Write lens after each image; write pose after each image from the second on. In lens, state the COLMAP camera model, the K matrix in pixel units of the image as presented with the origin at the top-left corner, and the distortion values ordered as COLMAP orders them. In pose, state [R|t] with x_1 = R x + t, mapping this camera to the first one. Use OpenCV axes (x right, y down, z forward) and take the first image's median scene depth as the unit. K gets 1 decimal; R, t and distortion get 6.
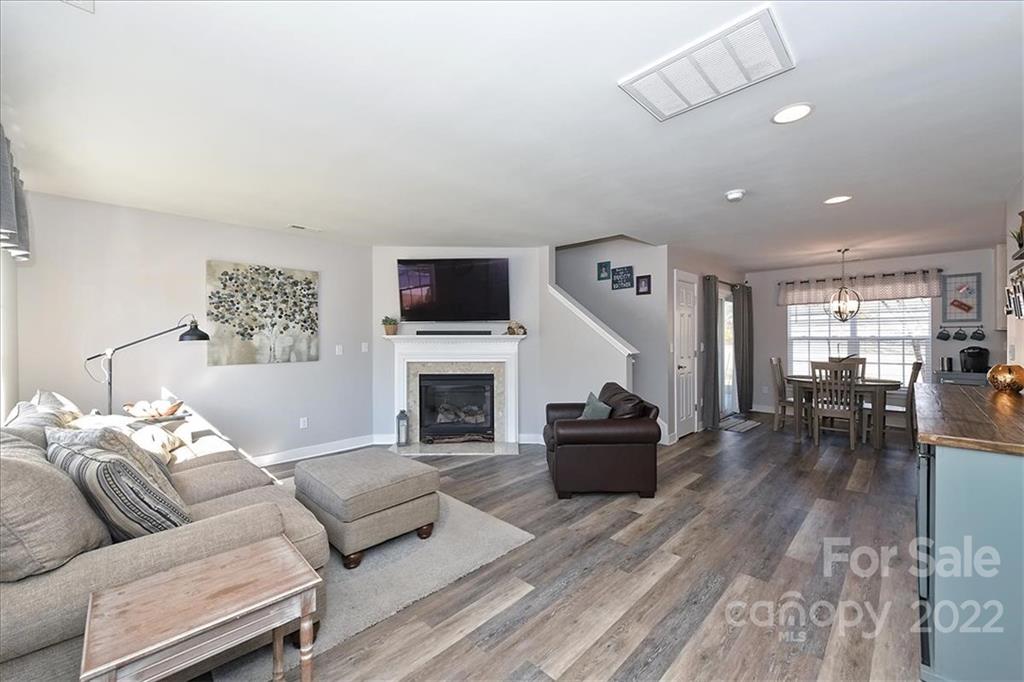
lens RADIAL K [[405.4, 0, 521.5], [0, 405.4, 335.3], [0, 0, 1]] dist [0.012619, -0.000085]
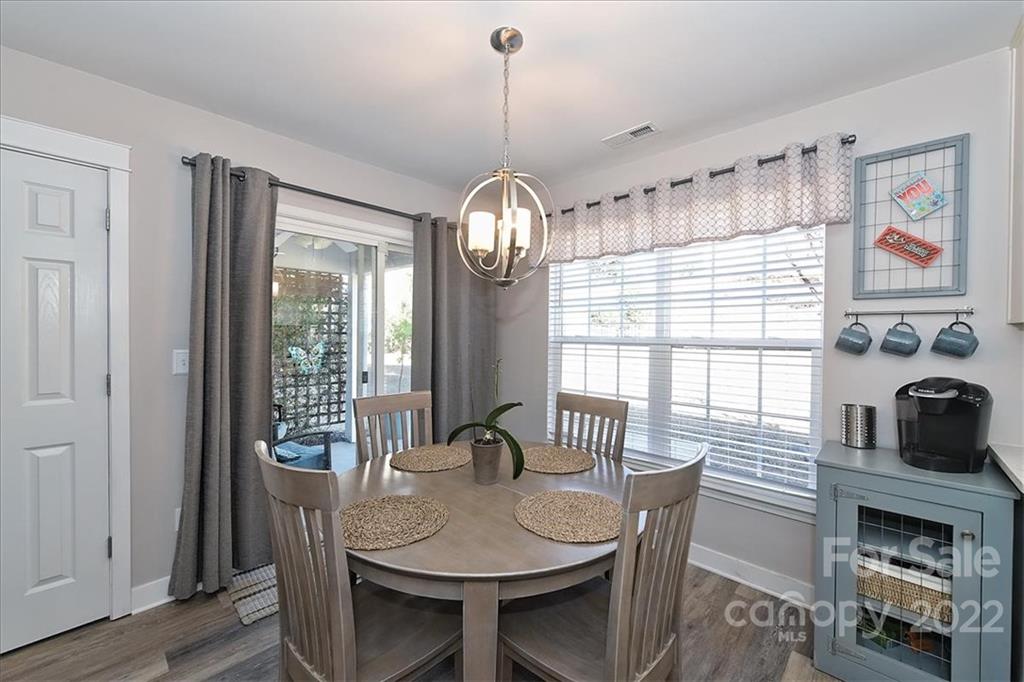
lens RADIAL K [[410.2, 0, 500.1], [0, 410.2, 336.1], [0, 0, 1]] dist [-0.000135, -0.000078]
pose [[0.999945, 0.010420, 0.000740, 0.788560], [-0.010432, 0.999790, 0.017640, -0.004899], [-0.000556, -0.017647, 0.999844, 0.711295]]
